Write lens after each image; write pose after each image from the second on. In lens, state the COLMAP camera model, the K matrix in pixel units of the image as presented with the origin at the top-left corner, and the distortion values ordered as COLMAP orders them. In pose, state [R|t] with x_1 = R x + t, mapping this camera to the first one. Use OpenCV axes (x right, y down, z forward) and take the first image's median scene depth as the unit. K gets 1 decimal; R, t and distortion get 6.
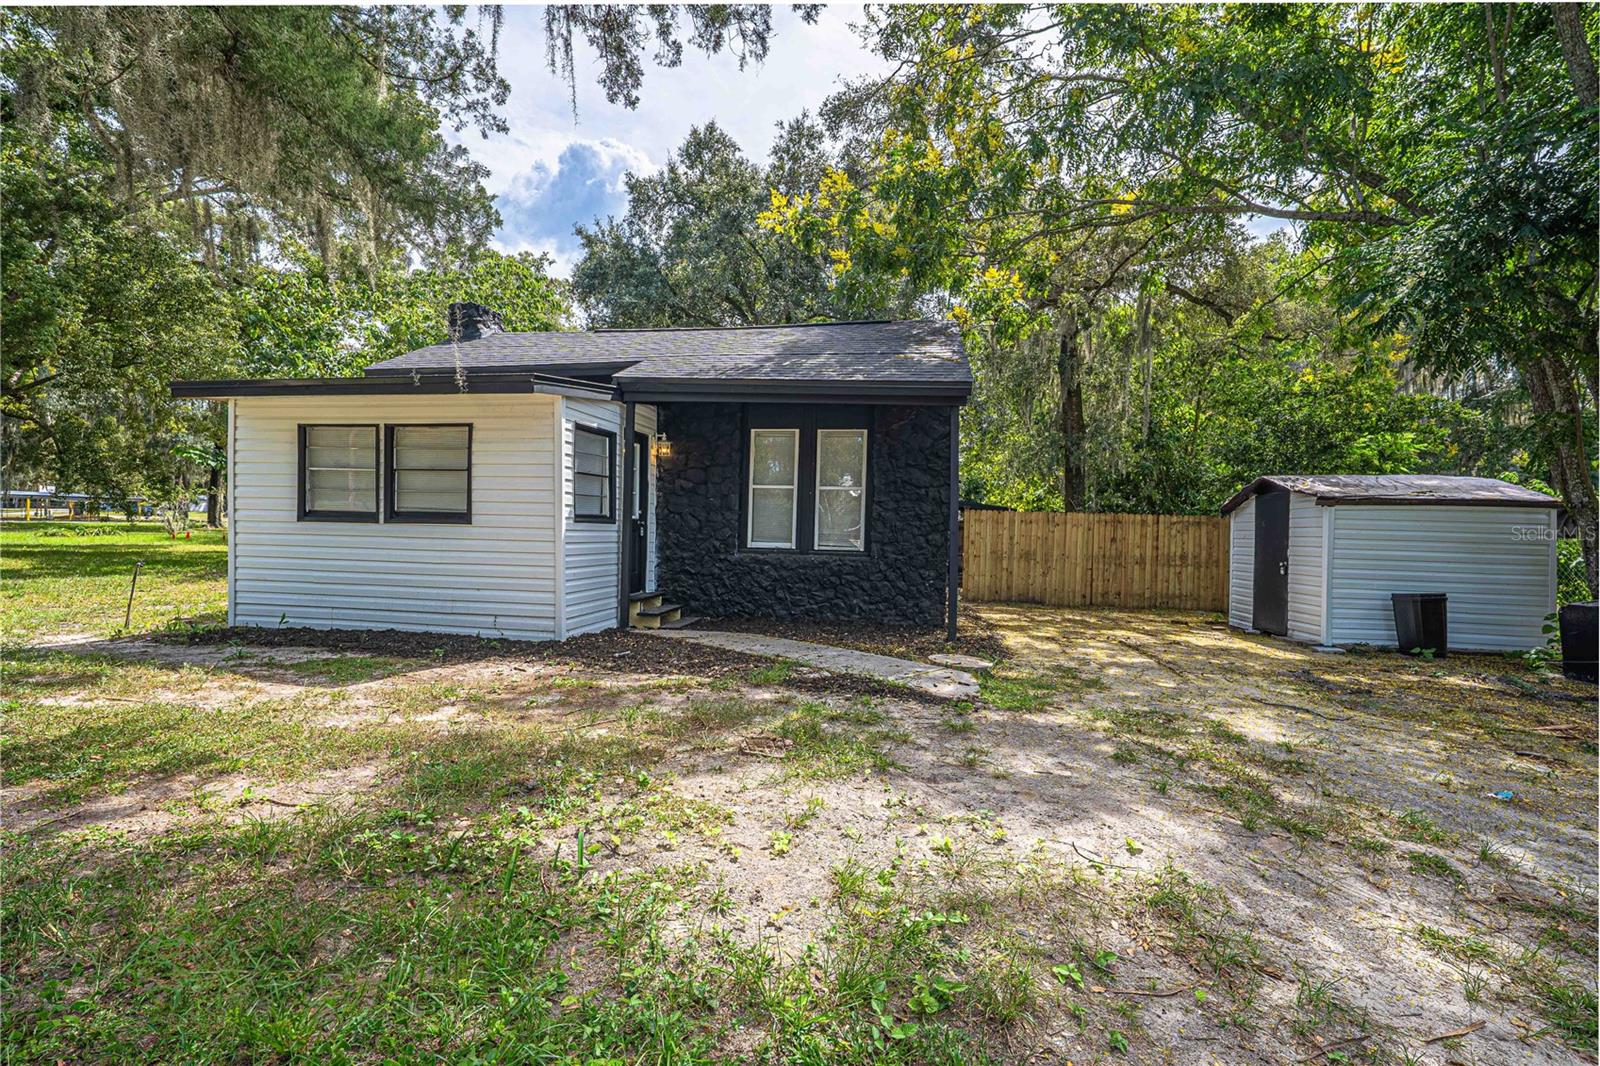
lens RADIAL K [[717.3, 0, 792.7], [0, 717.3, 533.2], [0, 0, 1]] dist [-0.001732, -0.000592]
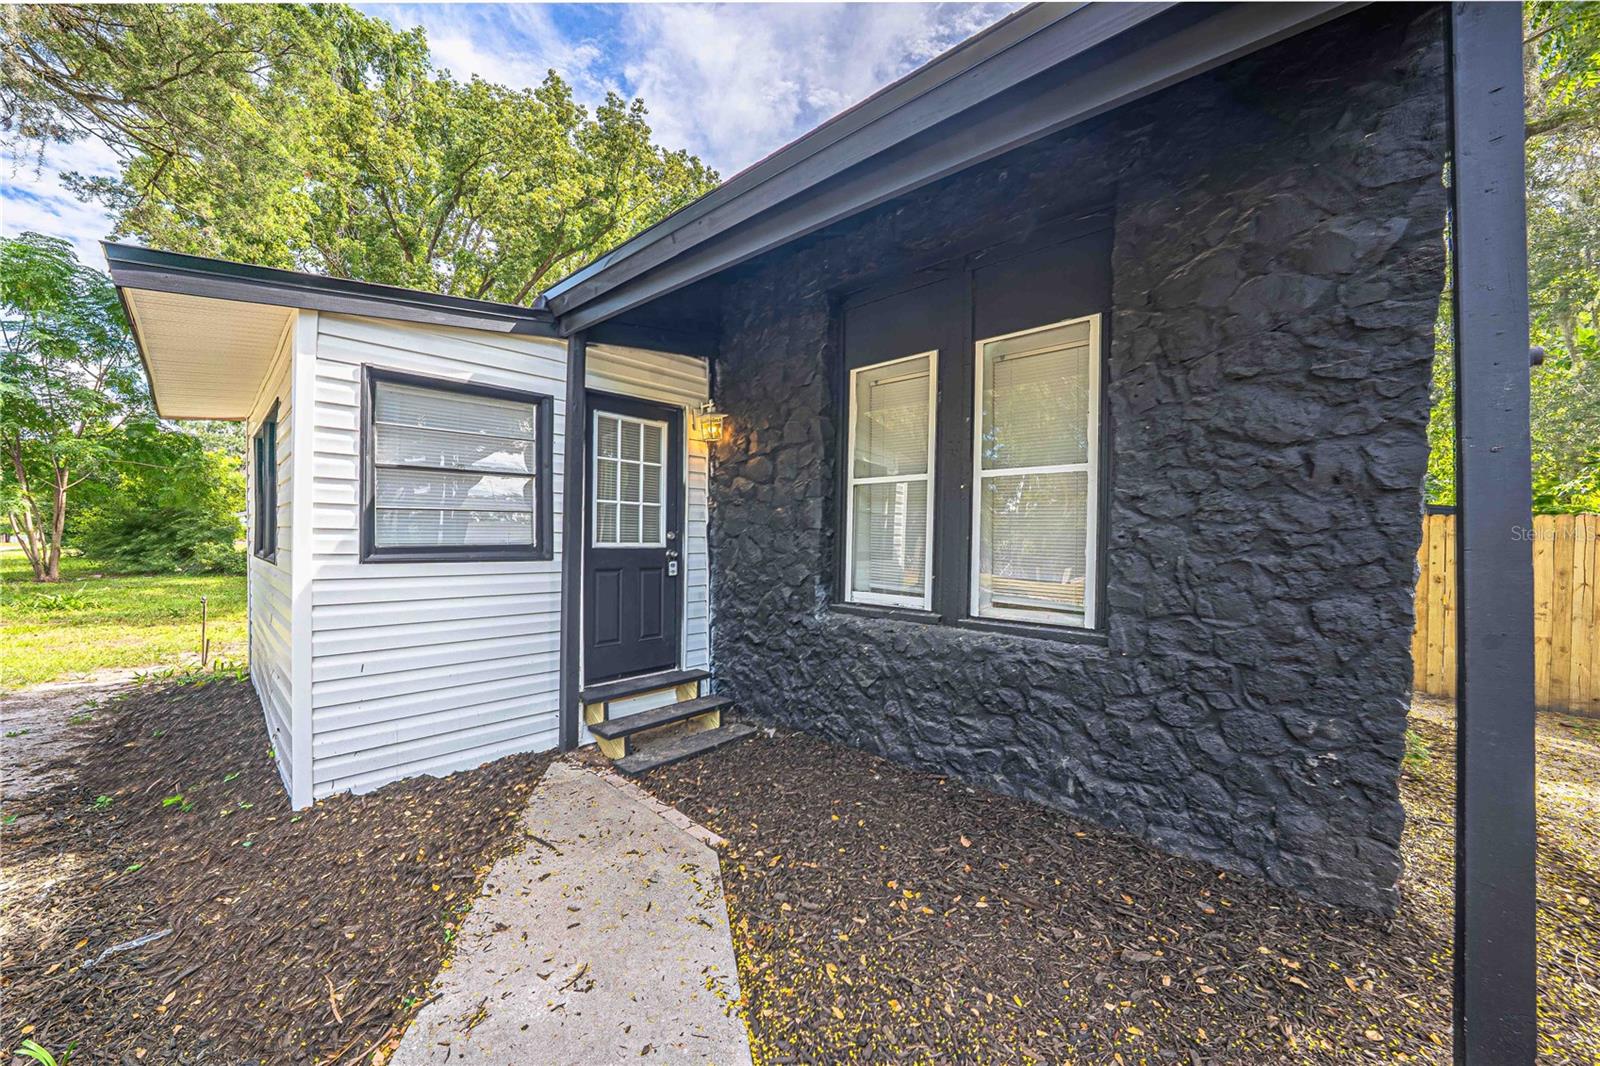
lens RADIAL K [[570.2, 0, 789.9], [0, 570.2, 537.0], [0, 0, 1]] dist [-0.004735, 0.001286]
pose [[0.831926, -0.012825, -0.554738, 0.140960], [0.004452, 0.999855, -0.016440, -0.021339], [0.554869, 0.011207, 0.831862, 0.695339]]
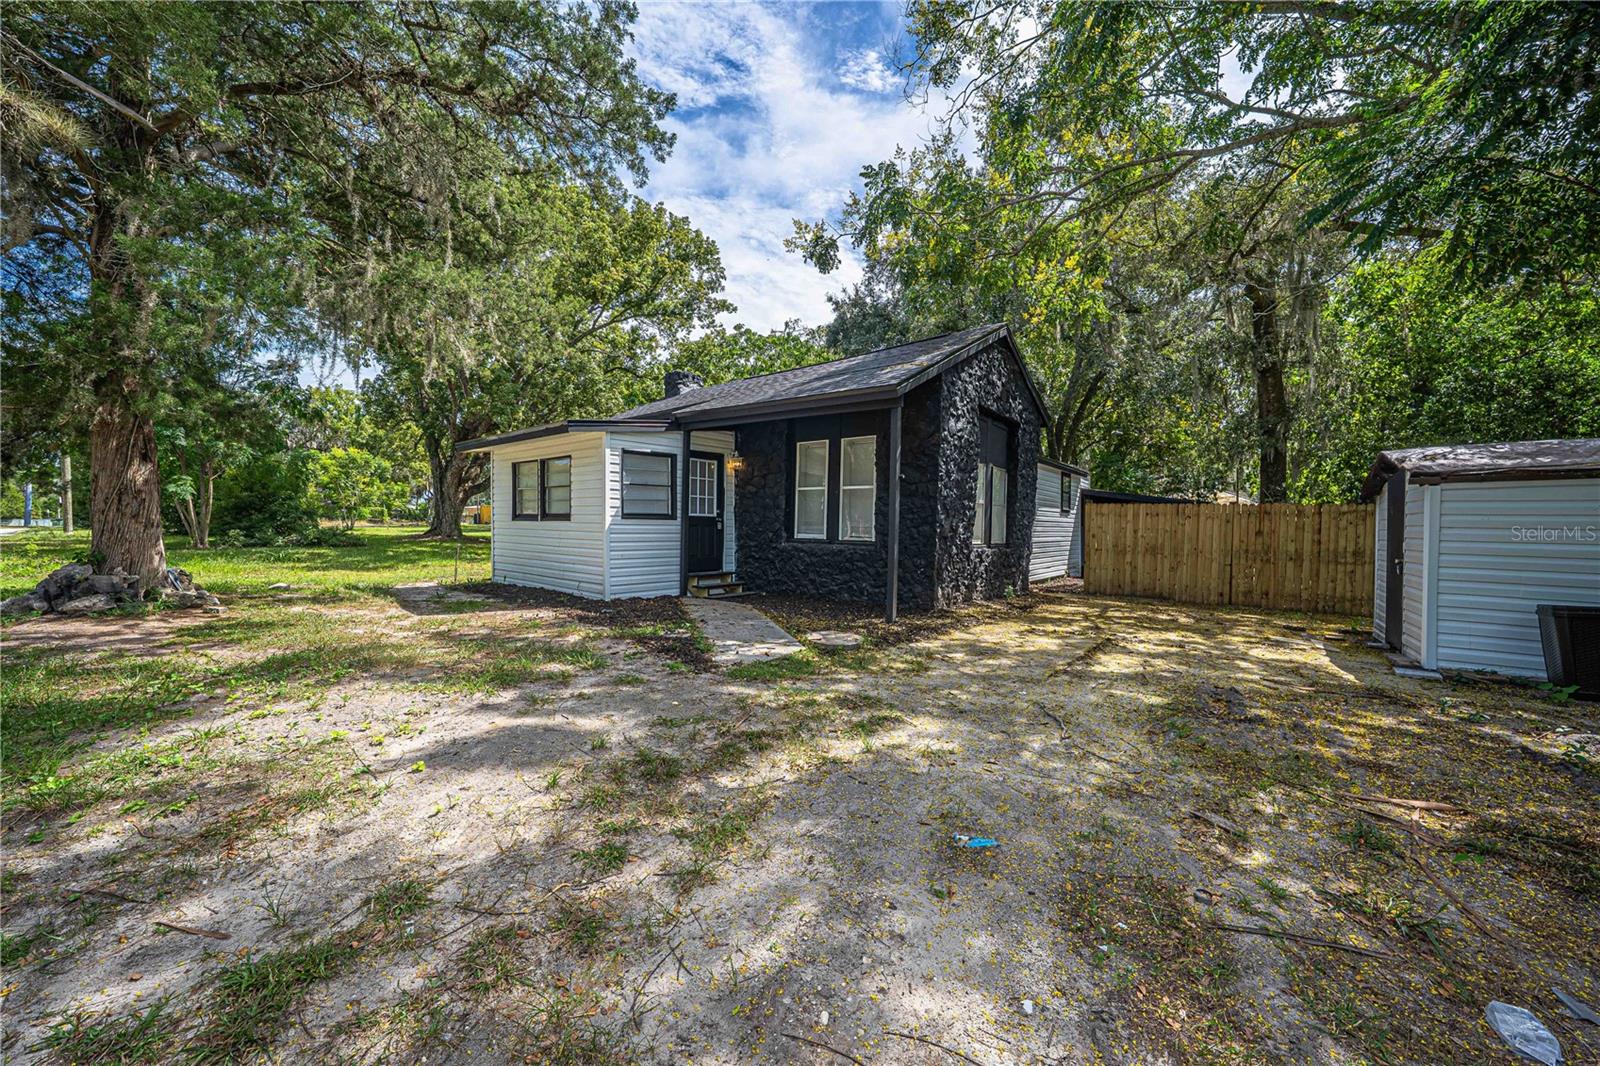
lens RADIAL K [[577.4, 0, 801.0], [0, 577.4, 534.9], [0, 0, 1]] dist [-0.016564, 0.000780]
pose [[0.863792, -0.000577, -0.503849, 0.488455], [0.003136, 0.999986, 0.004230, 0.011047], [0.503840, -0.005234, 0.863781, 0.154915]]
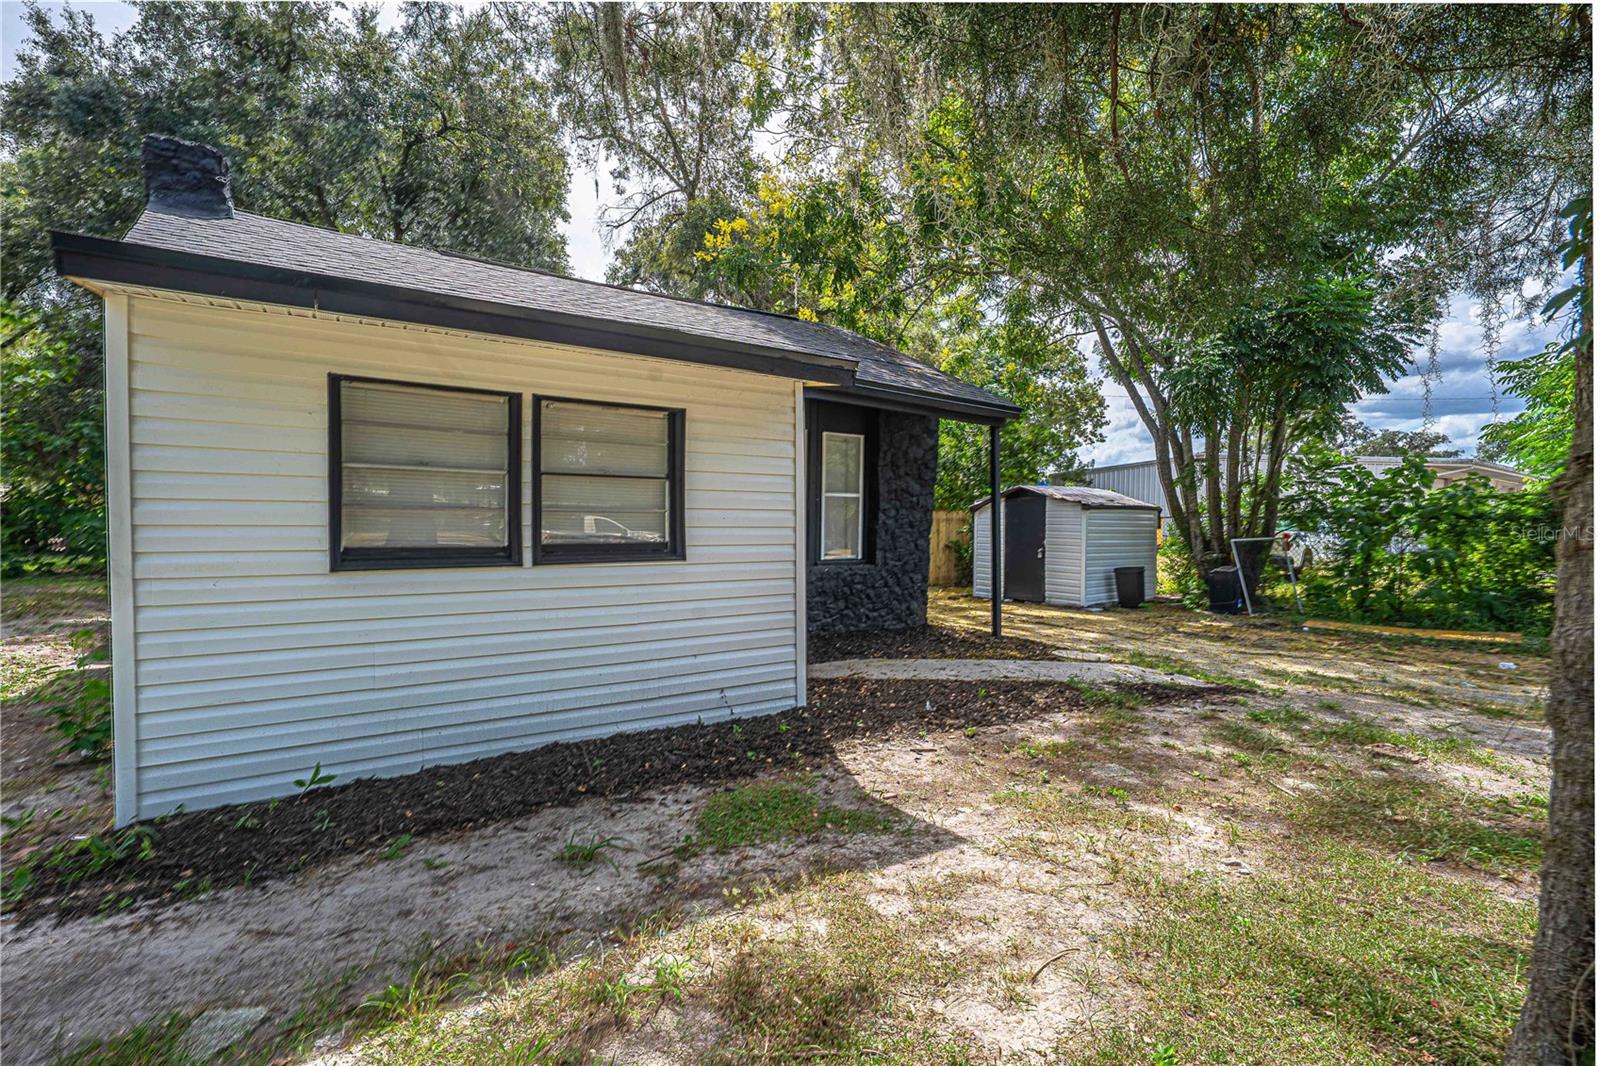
lens RADIAL K [[717.3, 0, 791.8], [0, 717.3, 529.4], [0, 0, 1]] dist [-0.001732, -0.000592]
pose [[0.729750, -0.028075, 0.683137, -0.685559], [0.008026, 0.999439, 0.032501, -0.051158], [-0.683666, -0.018235, 0.729567, 0.364706]]
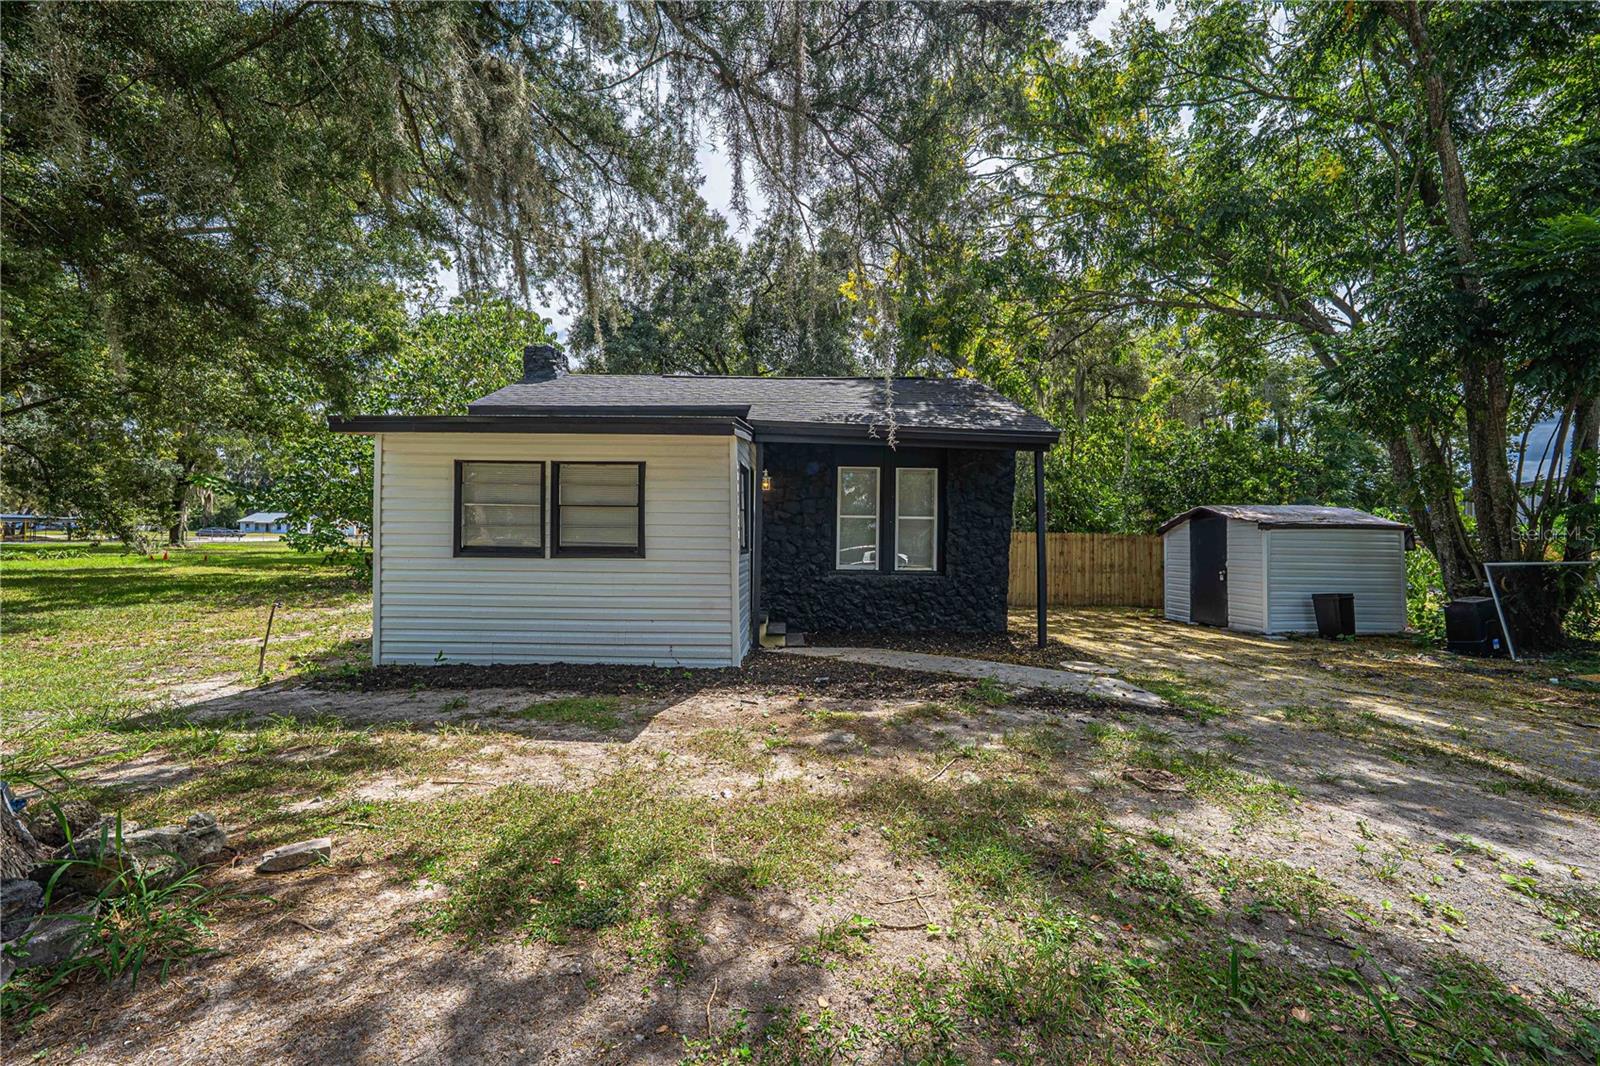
lens RADIAL K [[577.4, 0, 801.4], [0, 577.4, 528.2], [0, 0, 1]] dist [-0.016564, 0.000780]
pose [[0.983585, -0.008241, 0.180257, -0.308921], [0.012482, 0.999671, -0.022409, -0.028377], [-0.180013, 0.024291, 0.983364, 0.109252]]
